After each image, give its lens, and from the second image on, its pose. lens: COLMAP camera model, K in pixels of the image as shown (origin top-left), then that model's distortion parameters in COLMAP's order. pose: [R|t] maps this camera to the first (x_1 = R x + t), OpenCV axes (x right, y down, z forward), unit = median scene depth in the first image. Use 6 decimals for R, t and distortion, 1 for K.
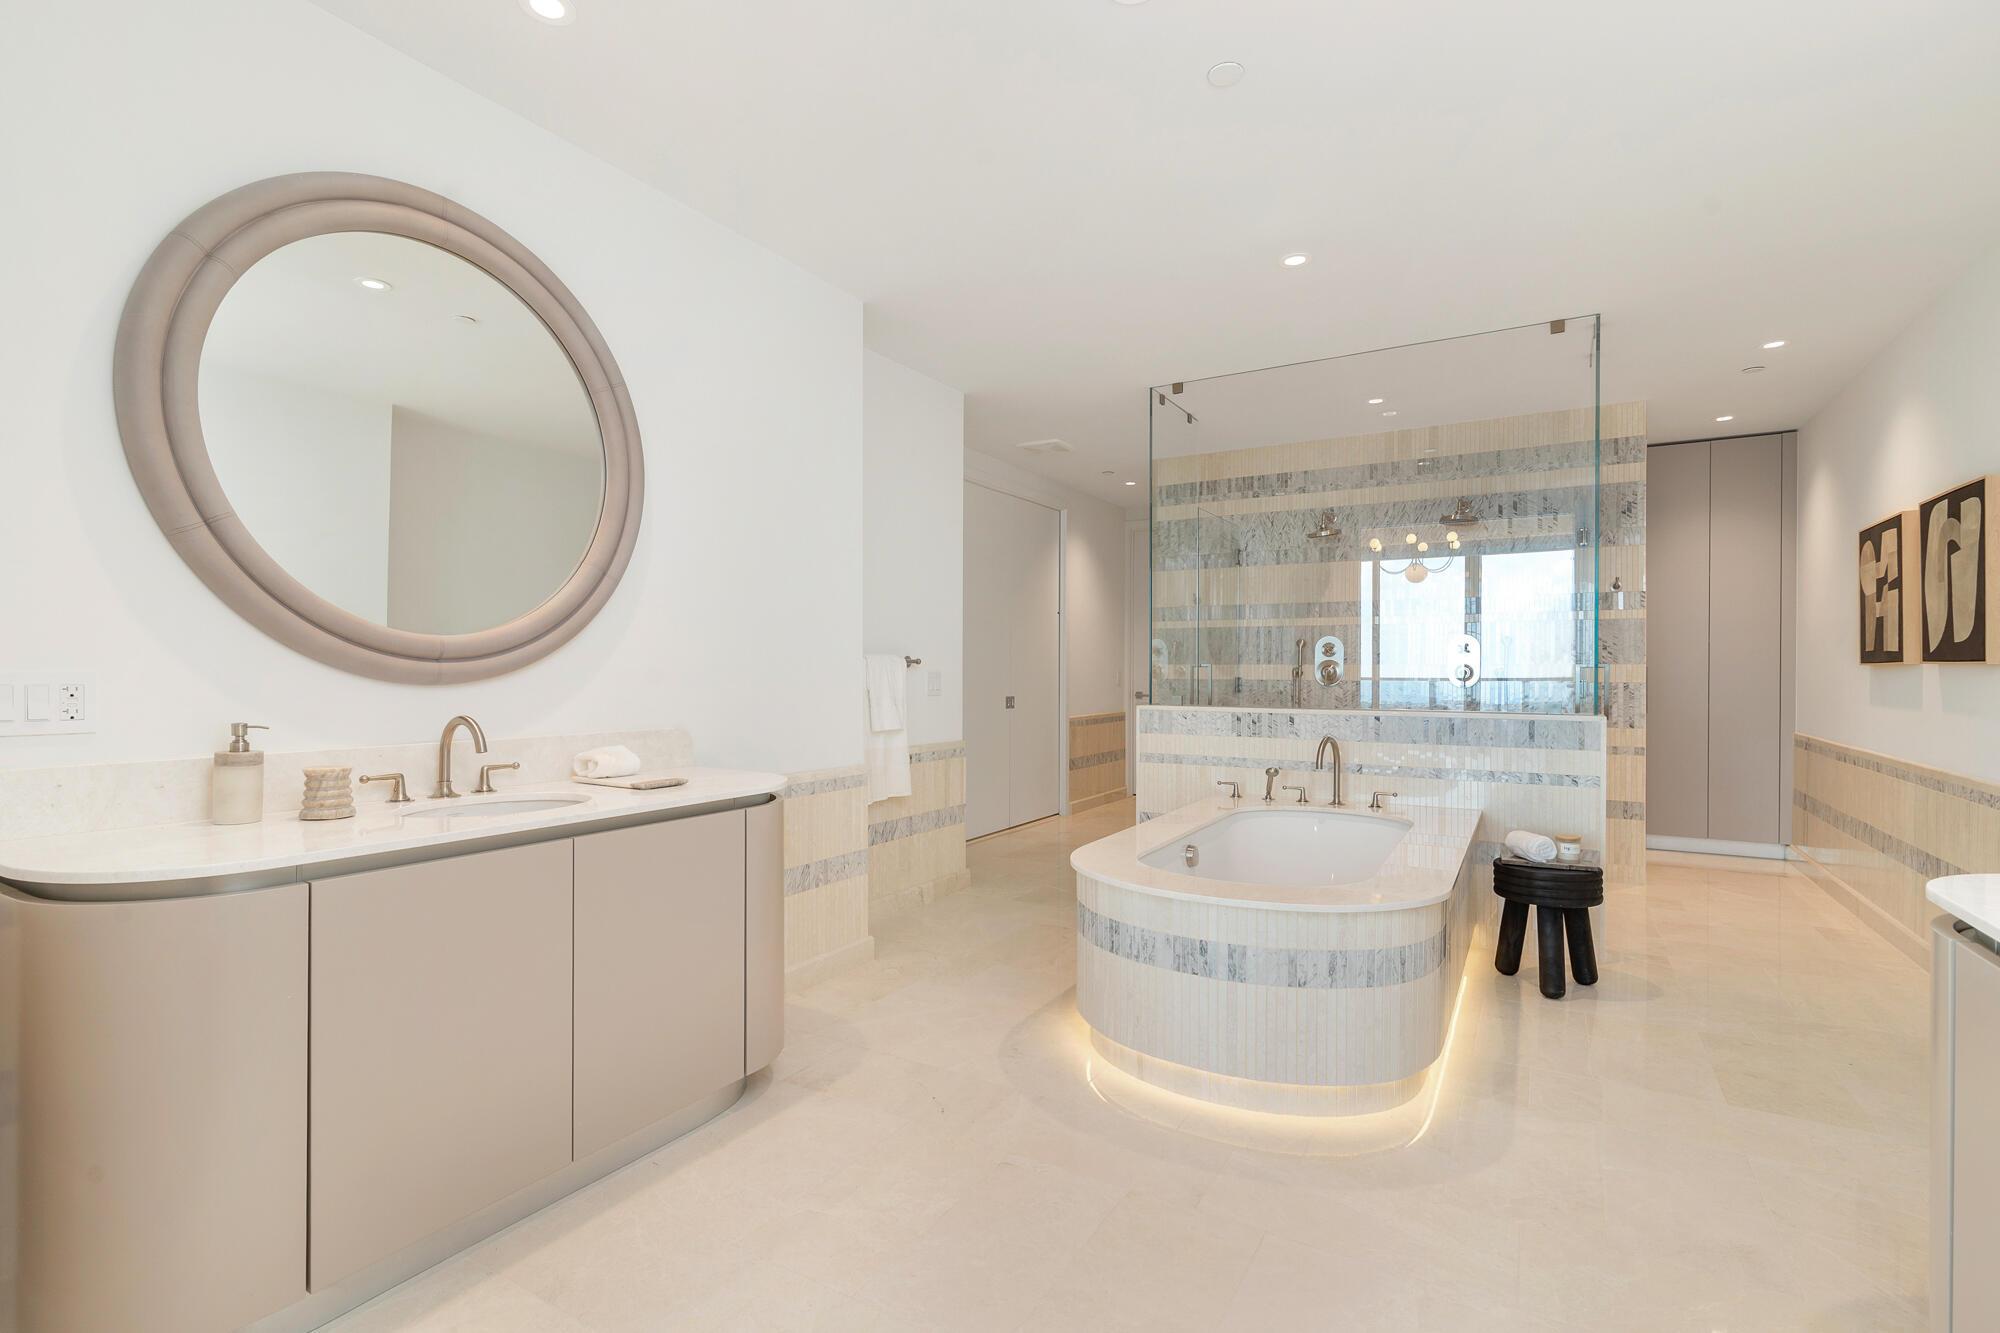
lens RADIAL K [[926.5, 0, 1003.3], [0, 926.5, 670.7], [0, 0, 1]] dist [-0.004142, -0.000549]
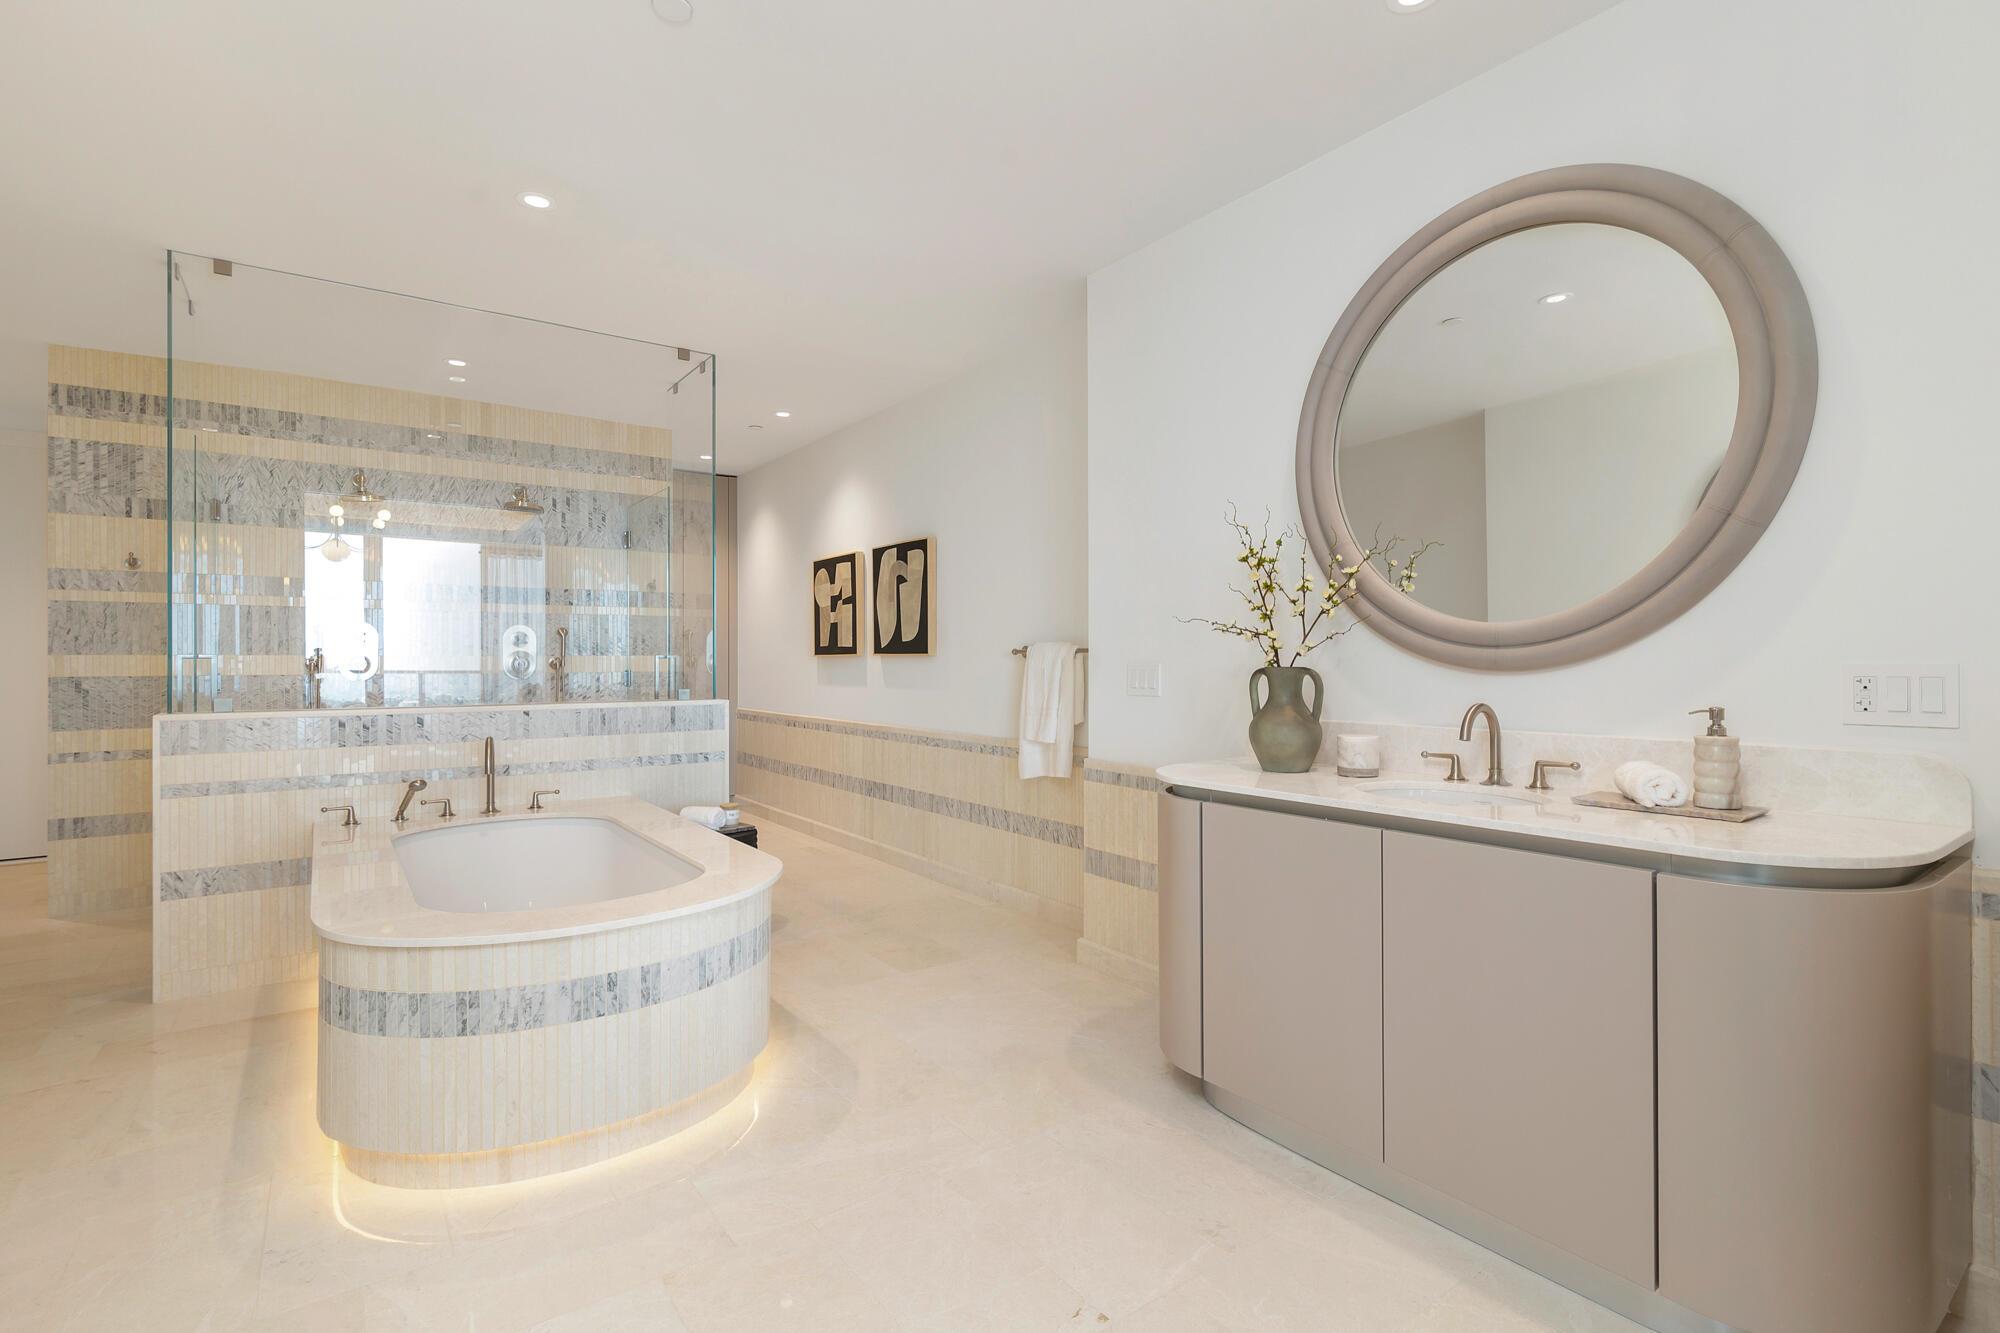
lens RADIAL K [[924.9, 0, 1005.3], [0, 924.9, 656.2], [0, 0, 1]] dist [0.000117, -0.000498]
pose [[0.389715, 0.000586, 0.920935, -0.269982], [0.005415, 0.999981, -0.002928, -0.000612], [-0.920920, 0.006128, 0.389704, 0.197394]]
